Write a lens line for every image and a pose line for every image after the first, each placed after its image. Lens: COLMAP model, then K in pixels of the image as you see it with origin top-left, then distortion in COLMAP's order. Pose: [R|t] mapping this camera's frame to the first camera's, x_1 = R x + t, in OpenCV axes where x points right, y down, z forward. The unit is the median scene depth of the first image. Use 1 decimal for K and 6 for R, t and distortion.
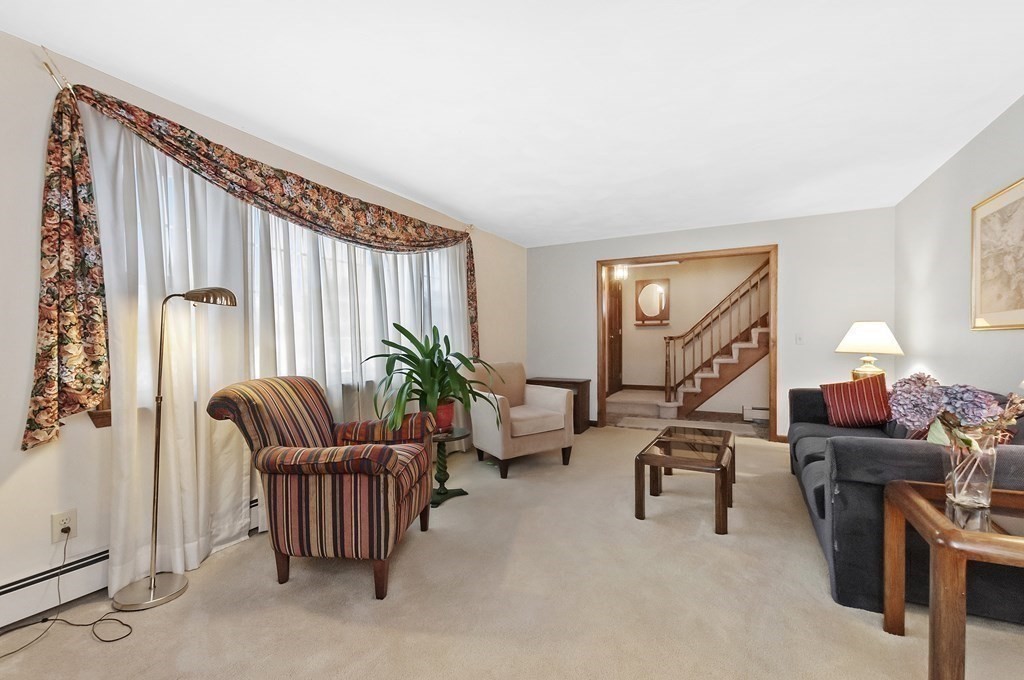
lens RADIAL K [[438.9, 0, 518.5], [0, 438.9, 339.6], [0, 0, 1]] dist [-0.000146, -0.000618]
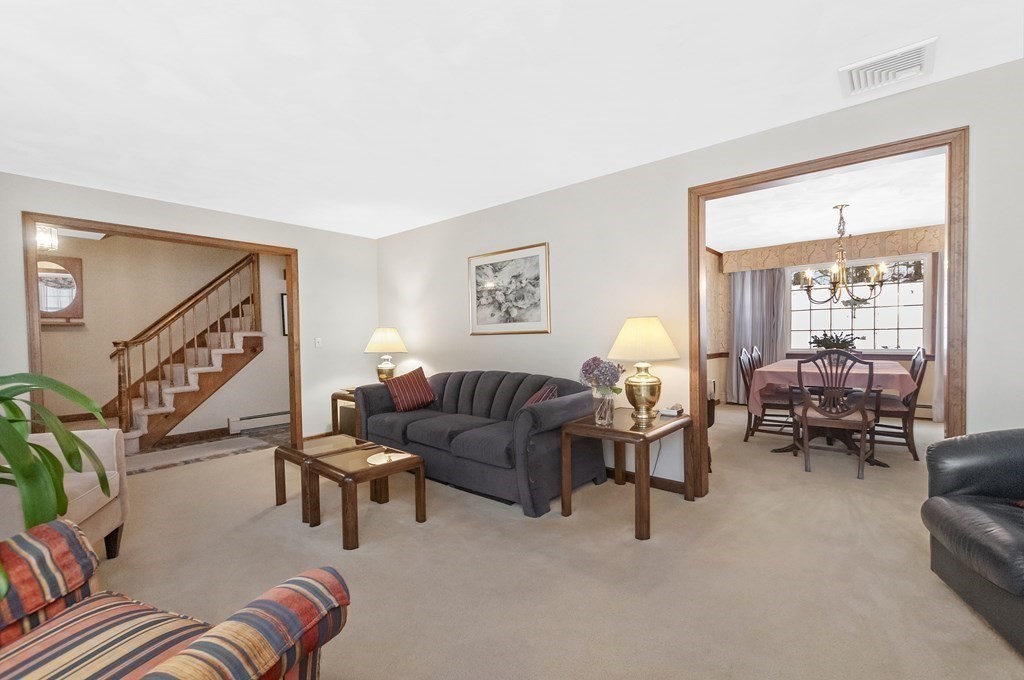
lens RADIAL K [[438.9, 0, 514.6], [0, 438.9, 345.1], [0, 0, 1]] dist [-0.000146, -0.000618]
pose [[0.227524, -0.010615, 0.973715, -0.354962], [0.014584, 0.999866, 0.007492, 0.004569], [-0.973663, 0.012496, 0.227648, 0.354298]]
